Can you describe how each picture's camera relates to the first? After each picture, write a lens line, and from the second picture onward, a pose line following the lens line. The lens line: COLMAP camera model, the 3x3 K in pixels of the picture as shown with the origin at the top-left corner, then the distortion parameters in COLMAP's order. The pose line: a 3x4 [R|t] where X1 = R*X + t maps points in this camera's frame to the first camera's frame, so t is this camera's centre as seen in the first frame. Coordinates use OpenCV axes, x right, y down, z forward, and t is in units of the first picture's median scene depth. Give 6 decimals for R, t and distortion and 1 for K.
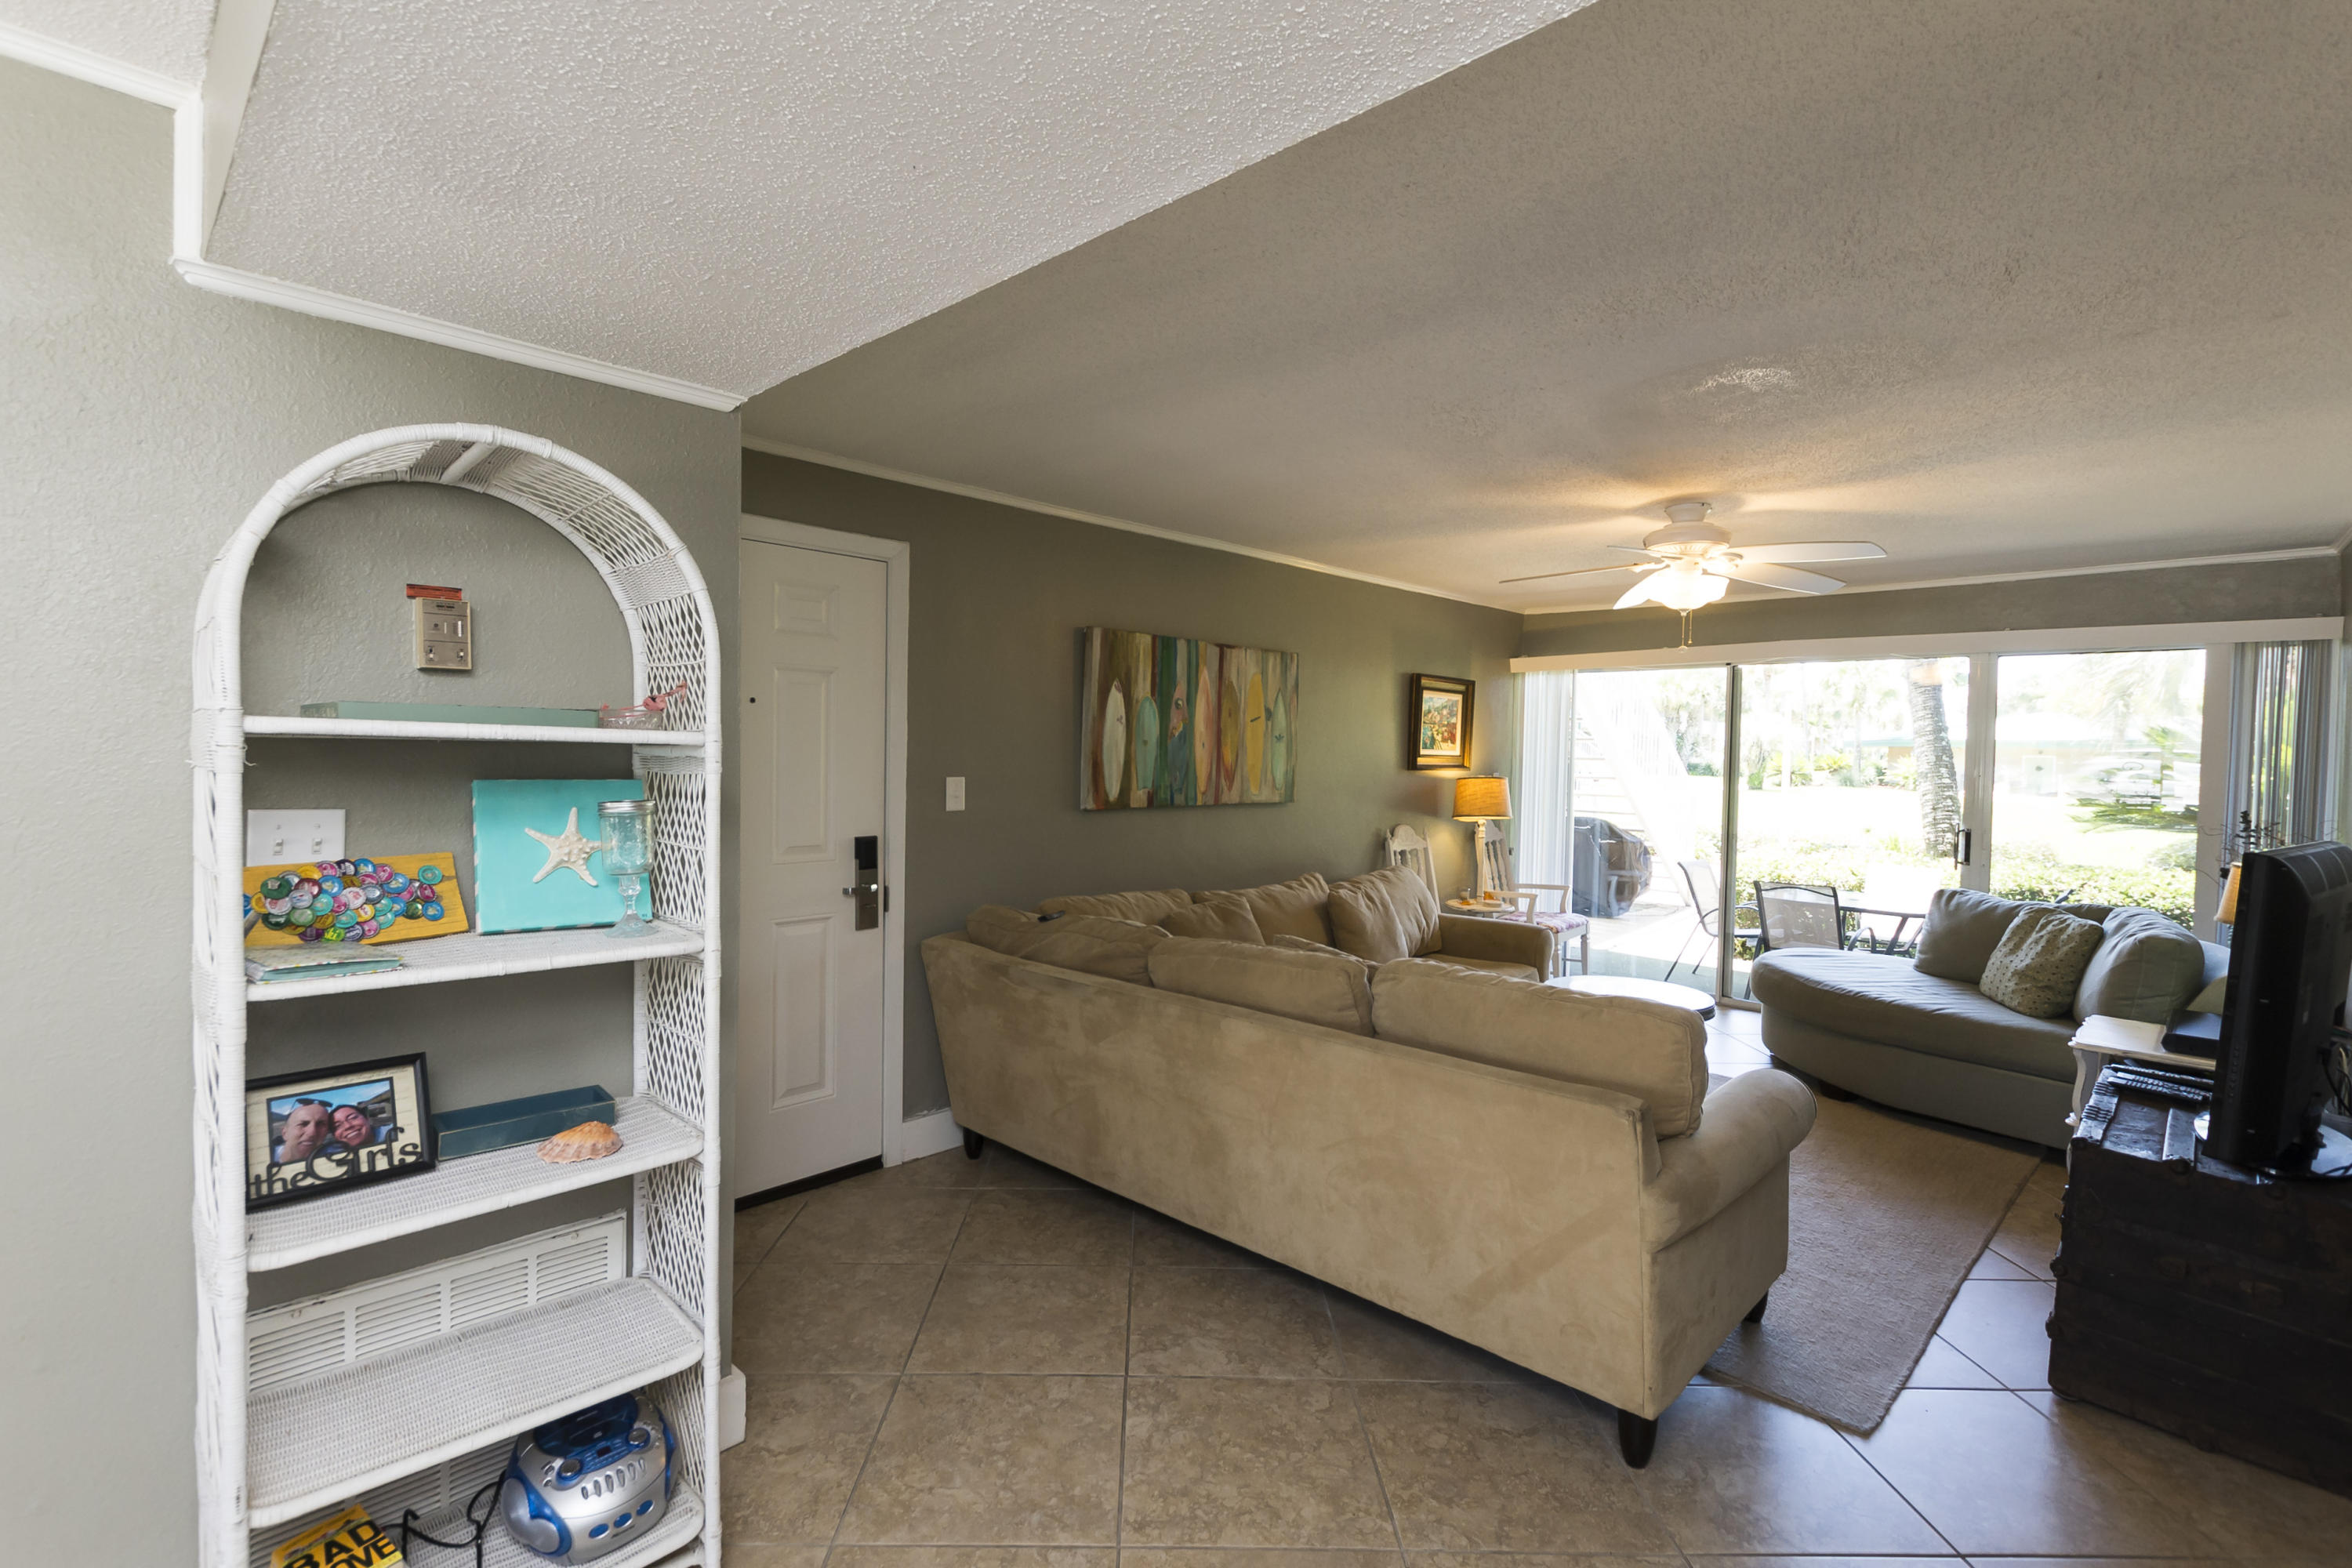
lens RADIAL K [[1055.1, 0, 1166.2], [0, 1055.1, 776.1], [0, 0, 1]] dist [0.001584, -0.000116]
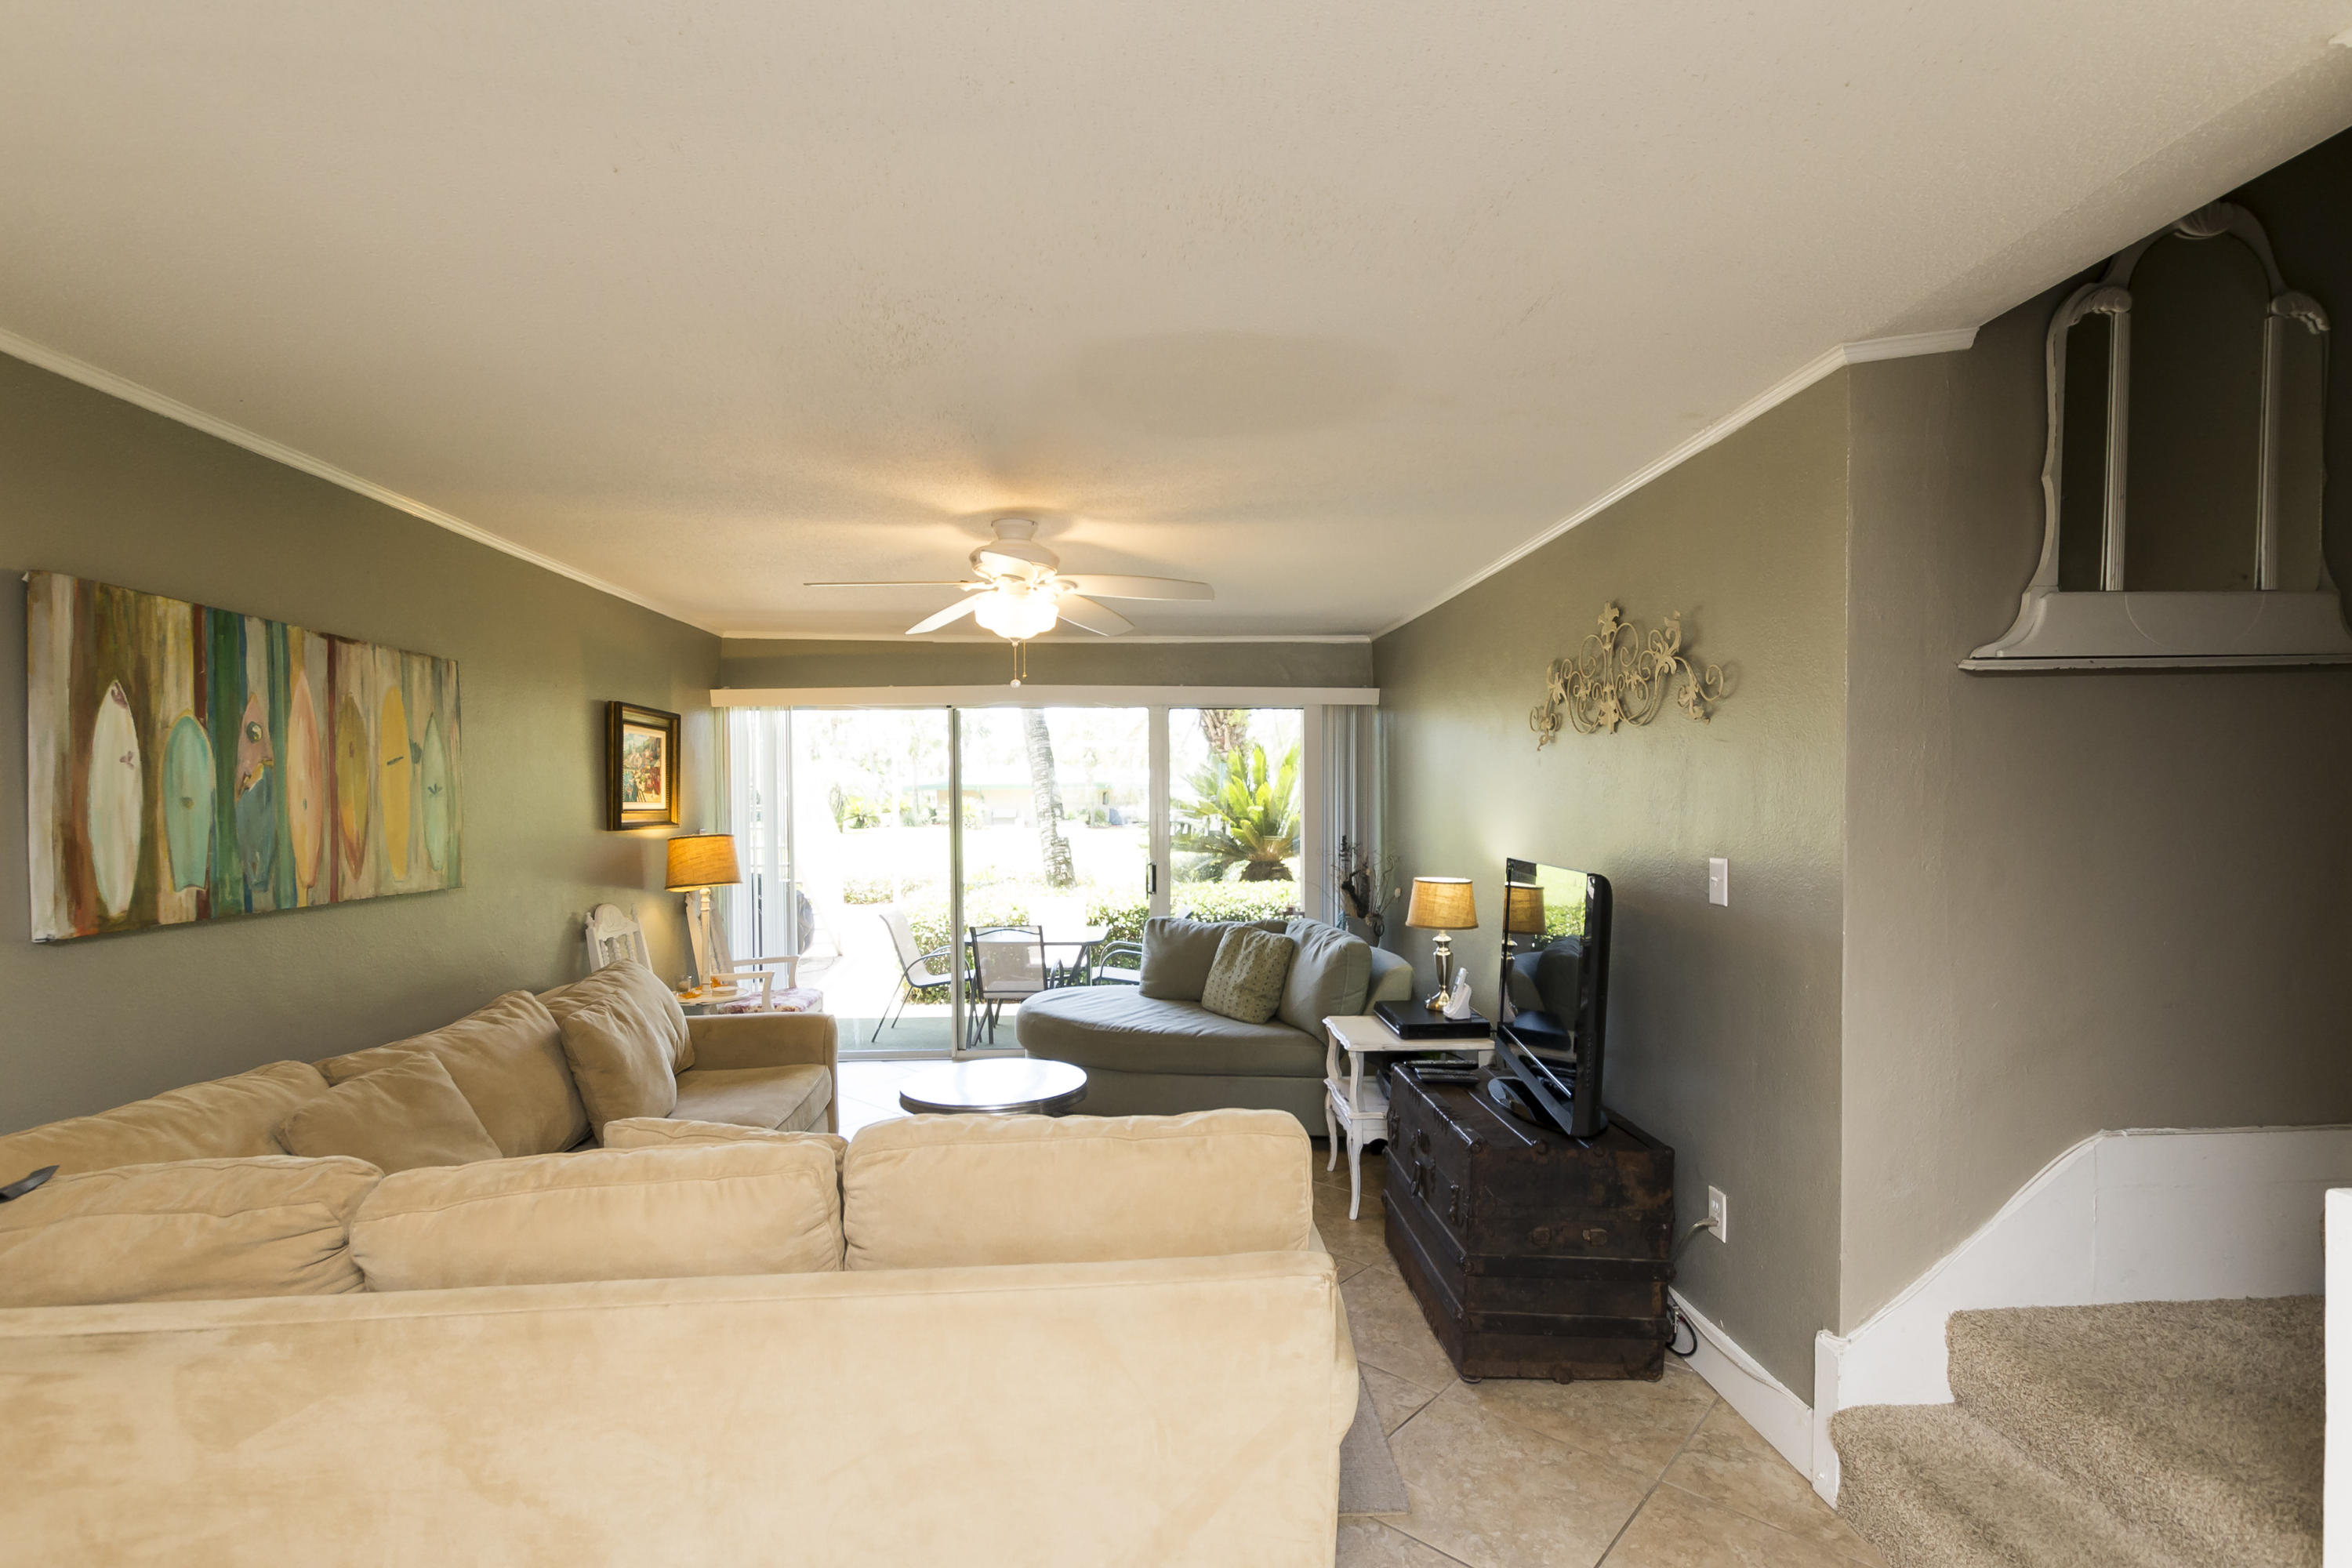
lens RADIAL K [[1083.1, 0, 1174.7], [0, 1083.1, 830.3], [0, 0, 1]] dist [0.000658, -0.001030]
pose [[0.674613, -0.042300, 0.736958, -0.082034], [0.038163, 0.999020, 0.022407, -0.009806], [-0.737184, 0.013008, 0.675567, 0.234207]]
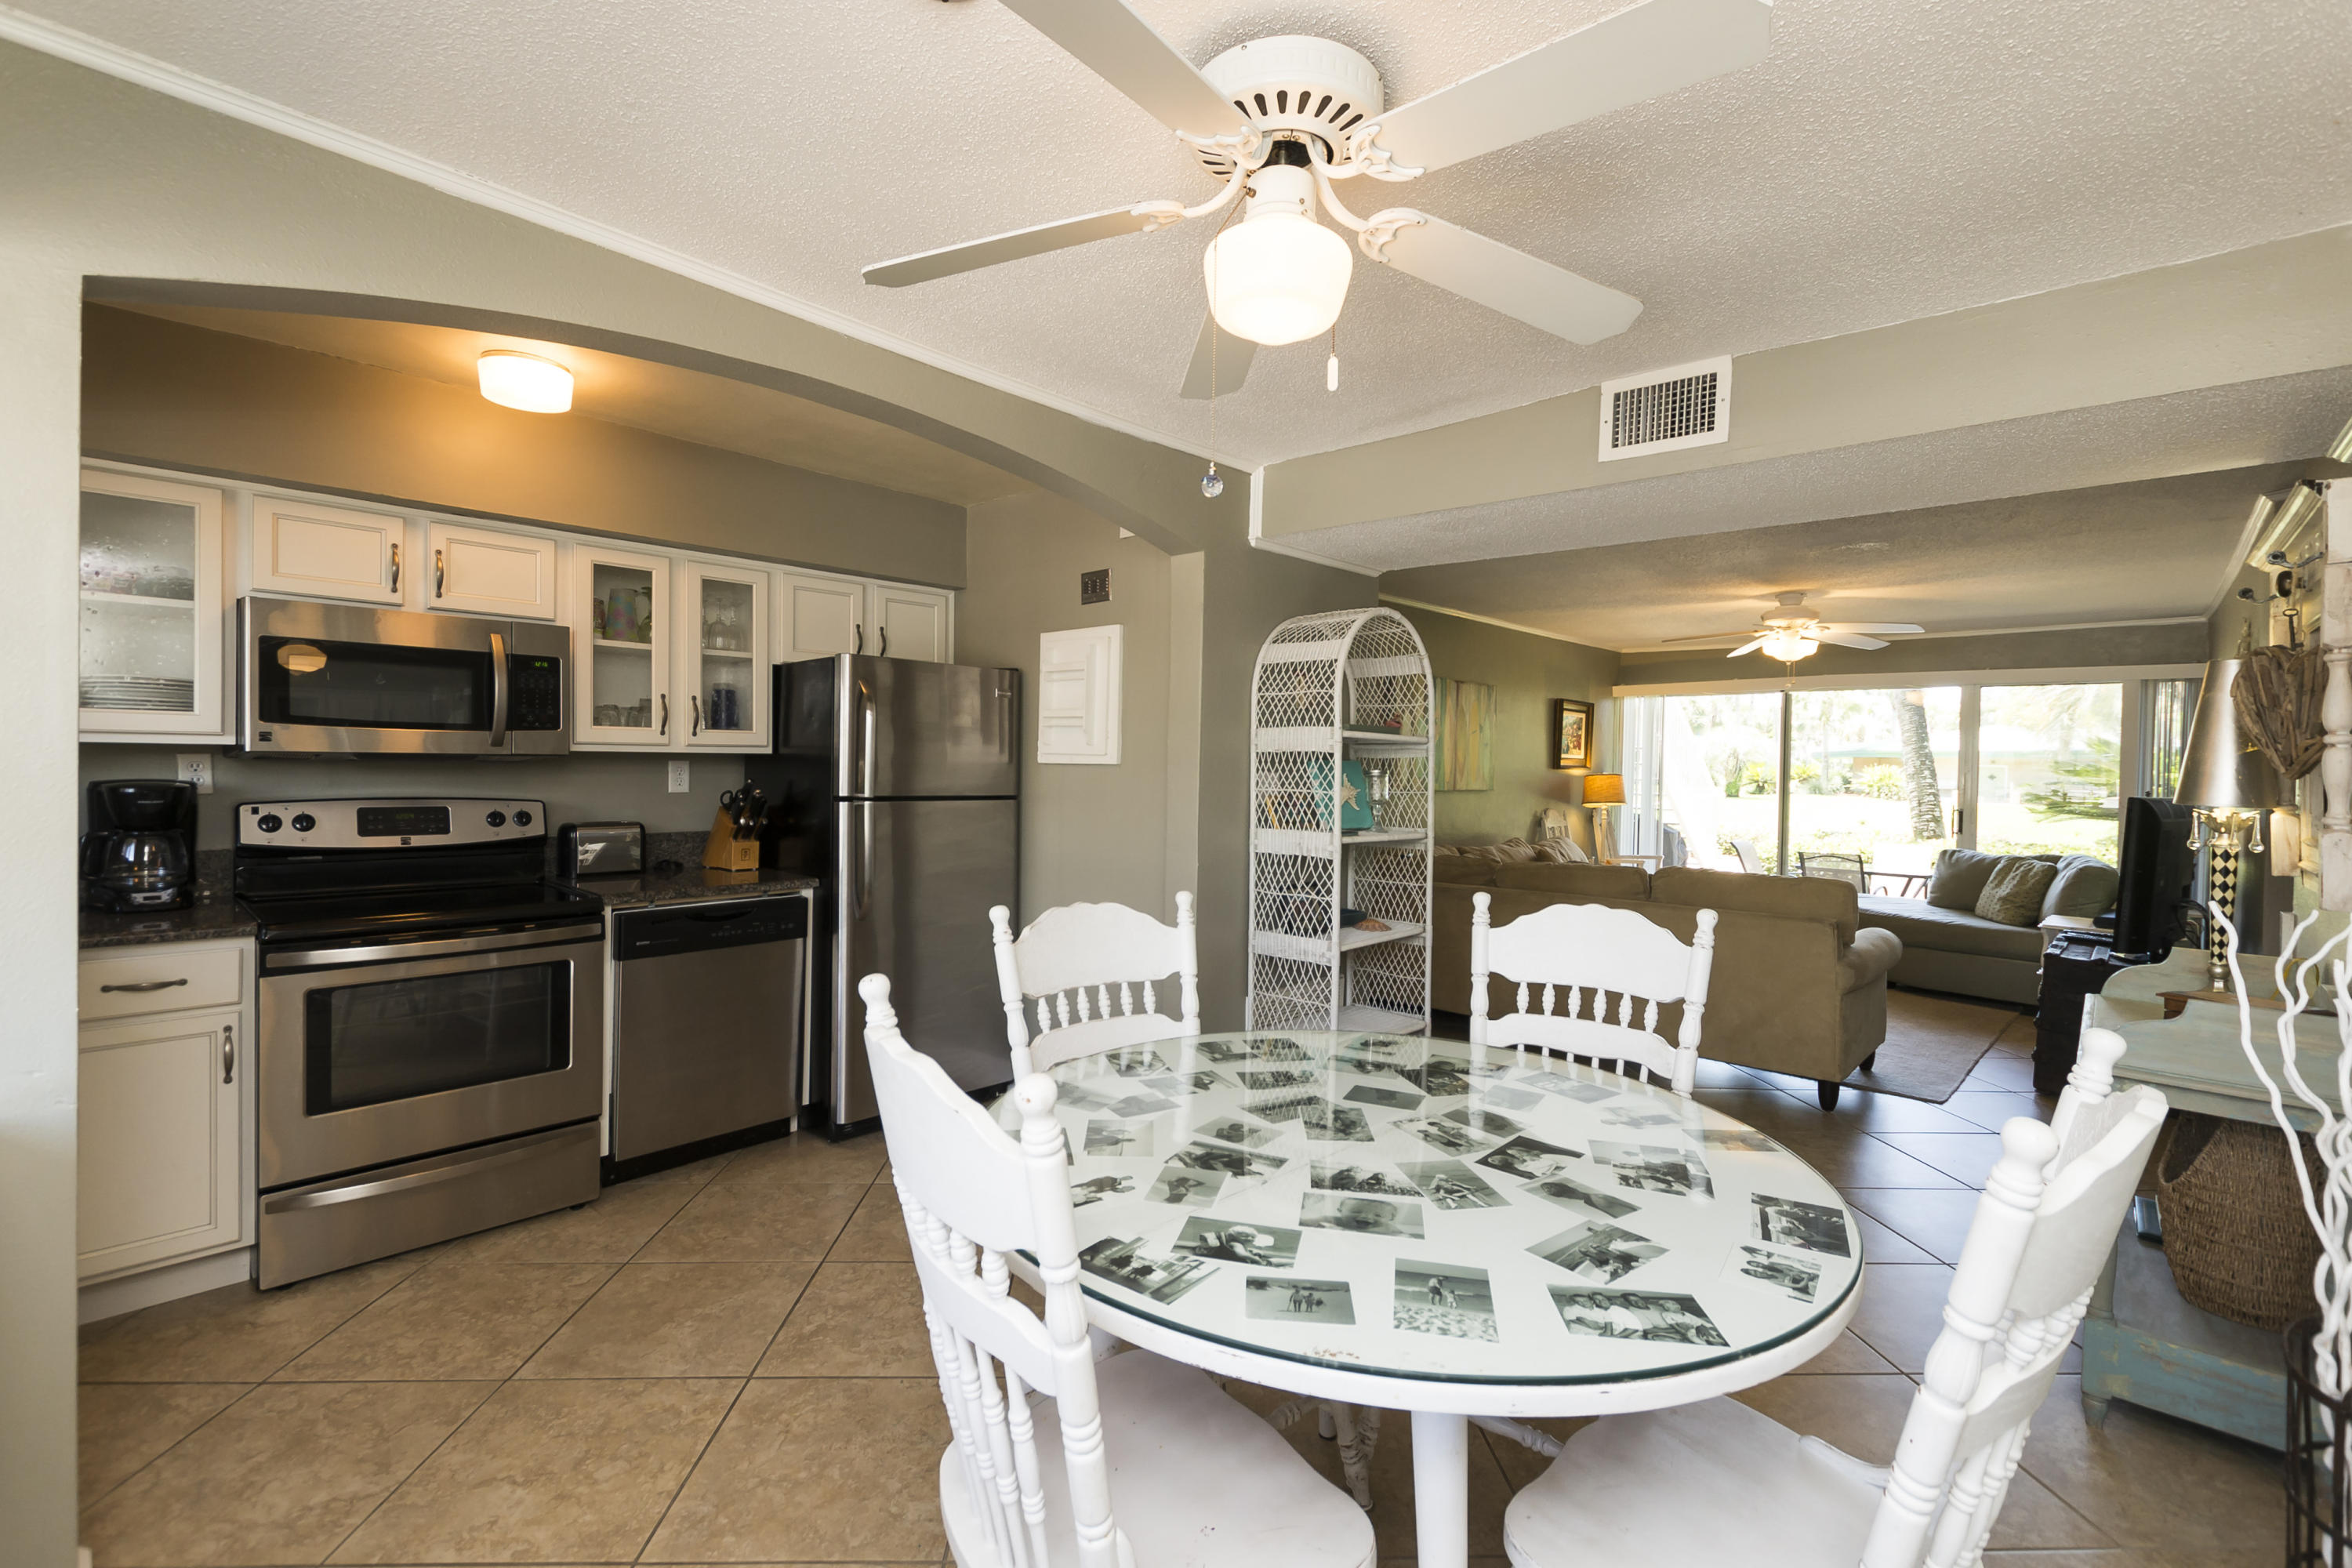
lens RADIAL K [[1033.1, 0, 1174.3], [0, 1033.1, 776.0], [0, 0, 1]] dist [0.008039, -0.000136]
pose [[0.999678, -0.002208, 0.025275, -0.371437], [0.002515, 0.999924, -0.012094, 0.023166], [-0.025246, 0.012154, 0.999607, -0.410605]]
